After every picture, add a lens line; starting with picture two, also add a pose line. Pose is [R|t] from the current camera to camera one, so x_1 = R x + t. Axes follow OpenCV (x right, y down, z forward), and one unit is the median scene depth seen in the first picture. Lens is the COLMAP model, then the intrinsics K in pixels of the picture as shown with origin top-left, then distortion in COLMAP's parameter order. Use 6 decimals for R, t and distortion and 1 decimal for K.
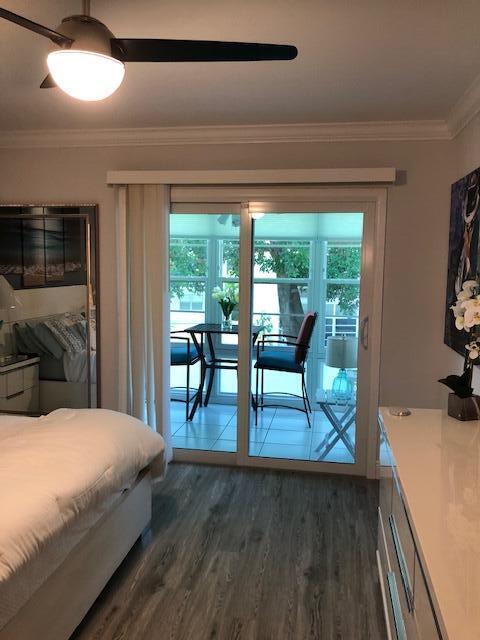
lens RADIAL K [[526.5, 0, 242.8], [0, 526.5, 318.2], [0, 0, 1]] dist [0.000469, 0.023174]
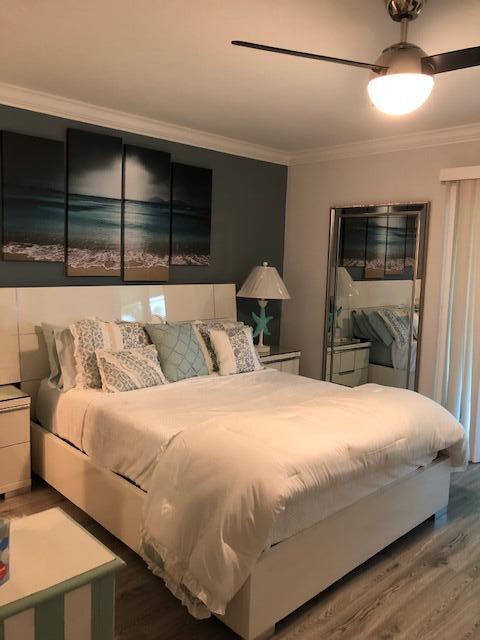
lens RADIAL K [[526.5, 0, 243.0], [0, 526.5, 318.6], [0, 0, 1]] dist [0.000469, 0.023174]
pose [[0.795803, 0.083239, -0.599807, 0.095675], [-0.079746, 0.996287, 0.032455, 0.015406], [0.600281, 0.022004, 0.799486, -0.075037]]
